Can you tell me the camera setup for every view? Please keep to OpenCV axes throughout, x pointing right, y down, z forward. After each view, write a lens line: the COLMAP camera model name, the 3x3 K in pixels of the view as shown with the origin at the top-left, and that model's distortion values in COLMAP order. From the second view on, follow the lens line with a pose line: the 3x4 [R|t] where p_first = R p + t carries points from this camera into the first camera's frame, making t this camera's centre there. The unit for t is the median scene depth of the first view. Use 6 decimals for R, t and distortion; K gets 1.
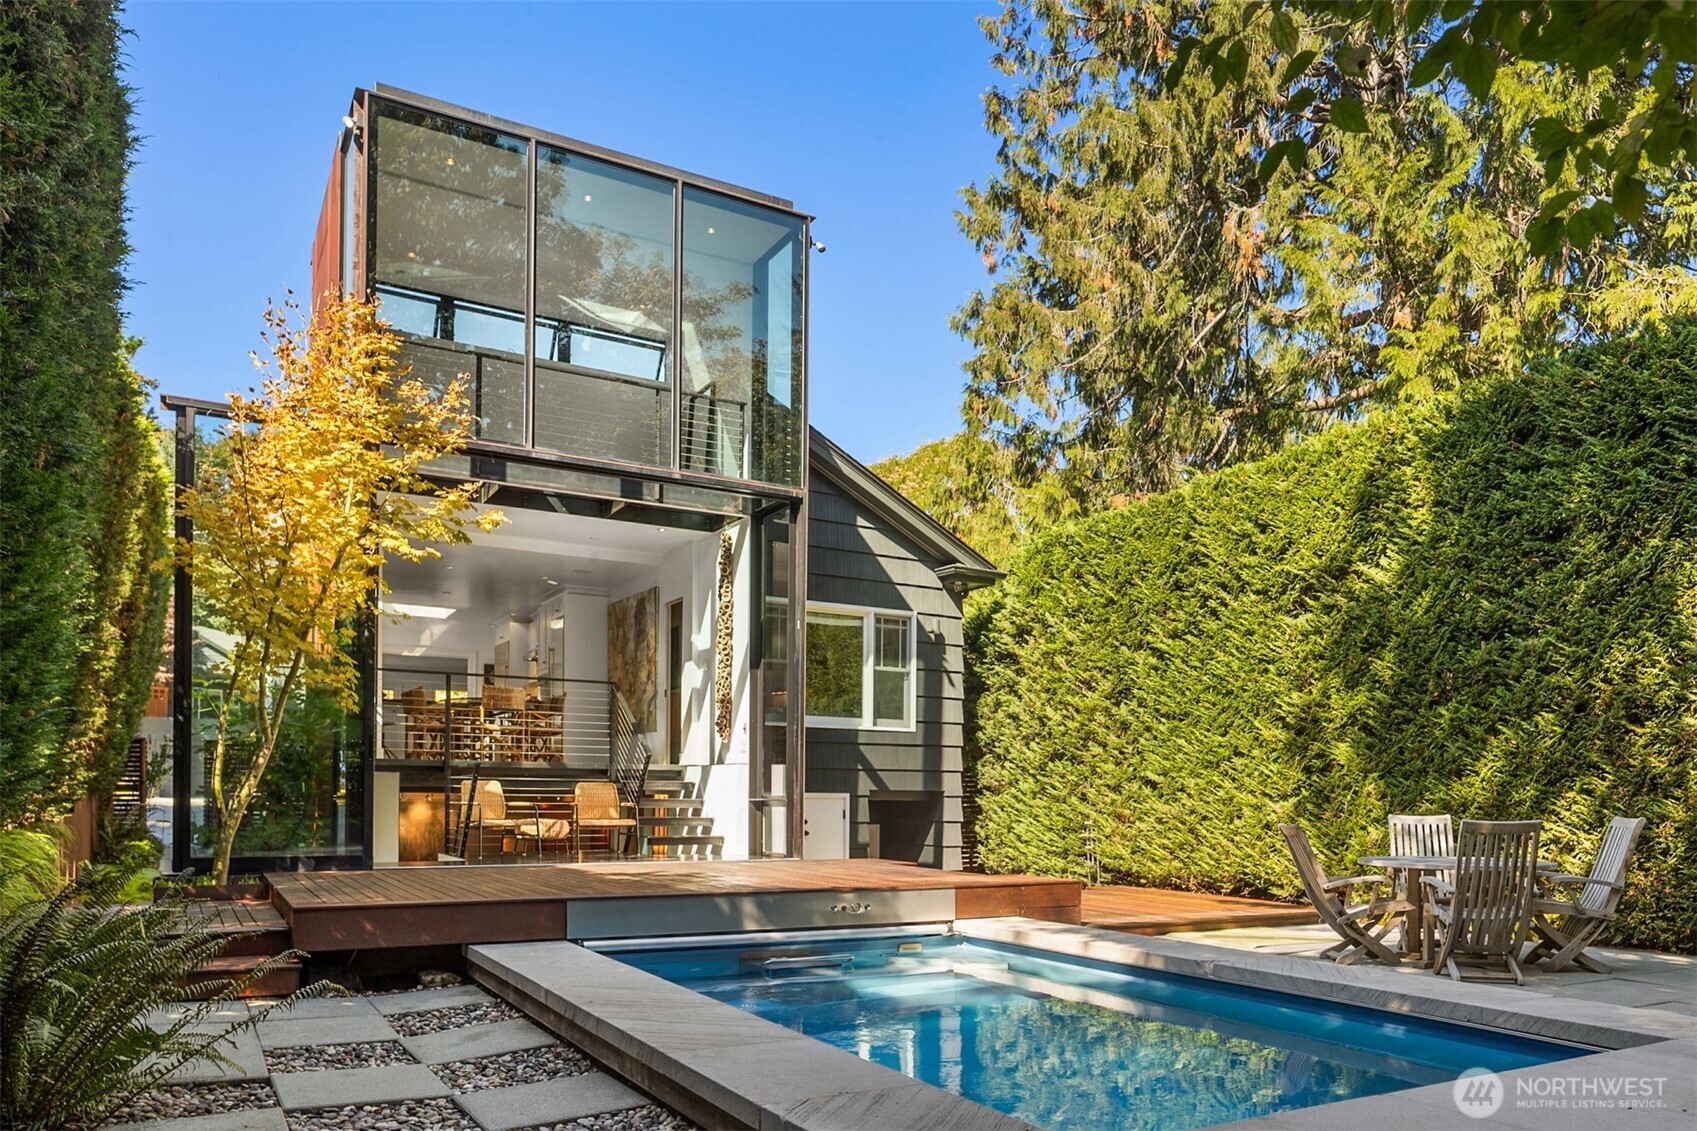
lens RADIAL K [[1173.3, 0, 850.8], [0, 1173.3, 521.1], [0, 0, 1]] dist [-0.005218, -0.001890]
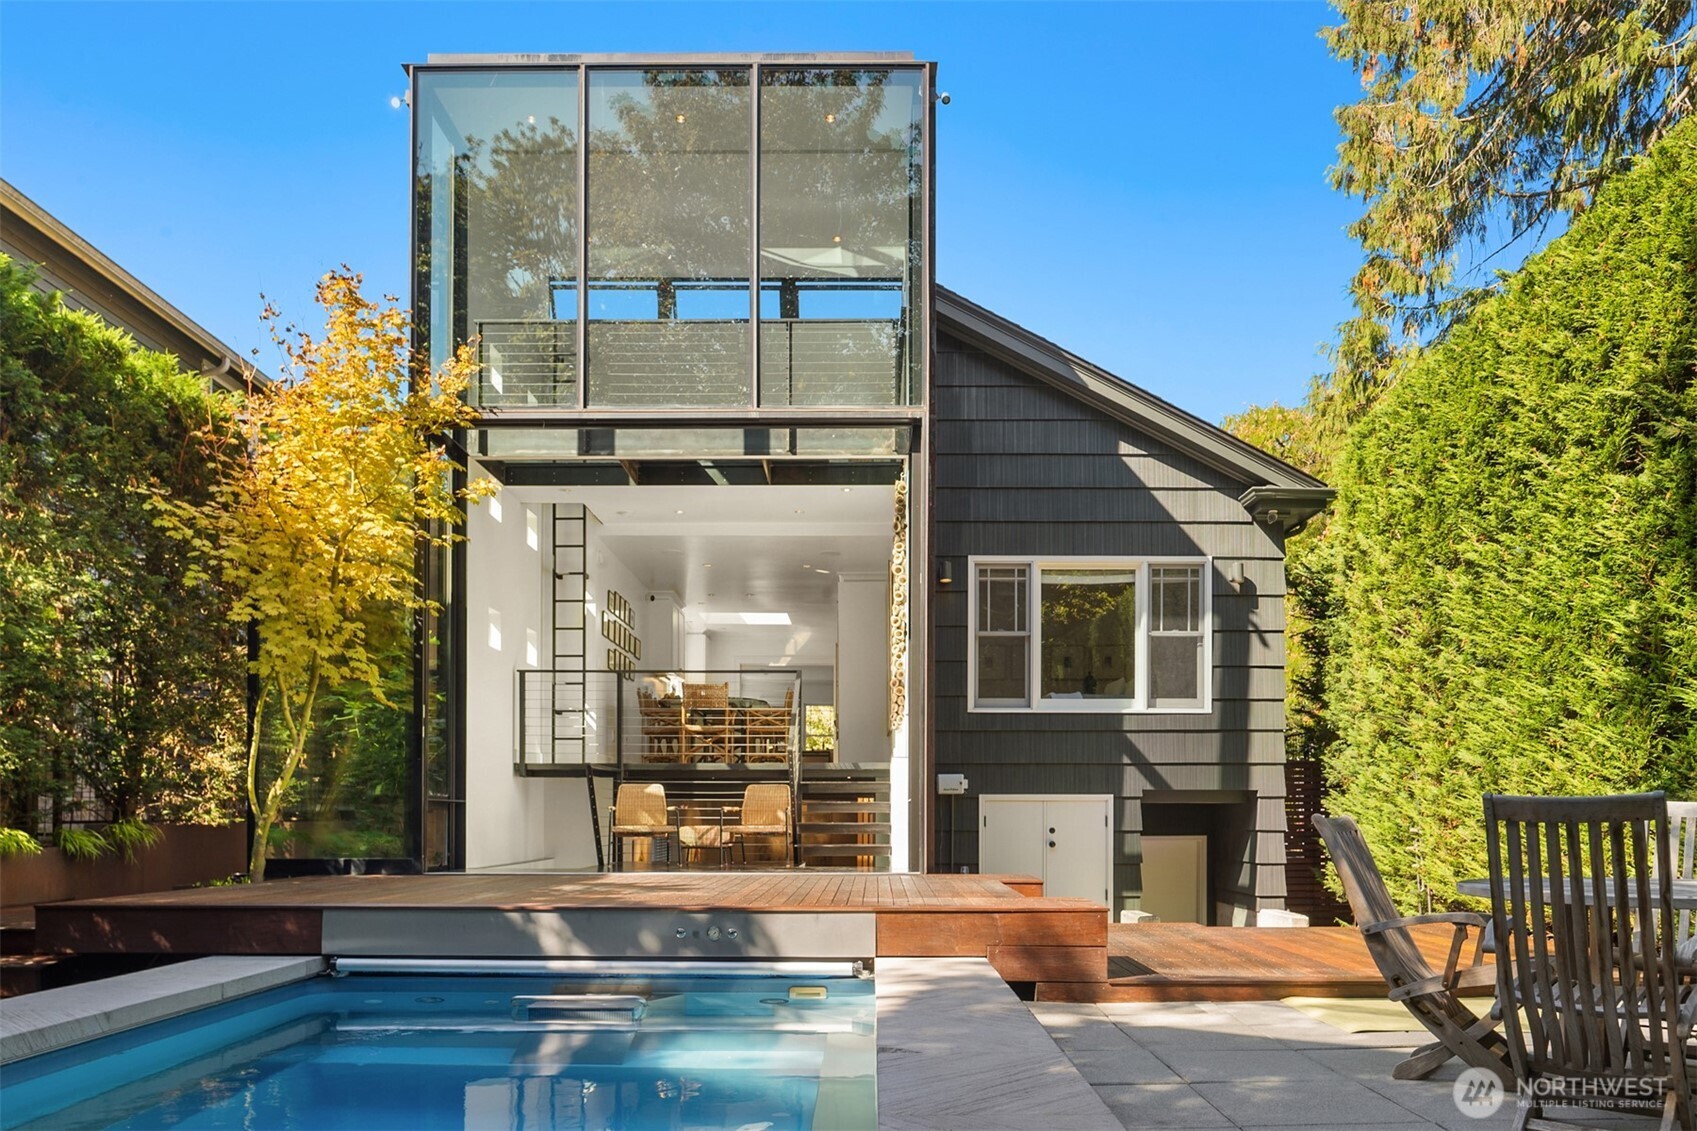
lens RADIAL K [[1221.2, 0, 855.5], [0, 1221.2, 607.3], [0, 0, 1]] dist [-0.004487, -0.002234]
pose [[0.867783, -0.090651, -0.488604, 0.296852], [0.119428, 0.992448, 0.027980, 0.075719], [0.482378, -0.082634, 0.872057, 0.254443]]
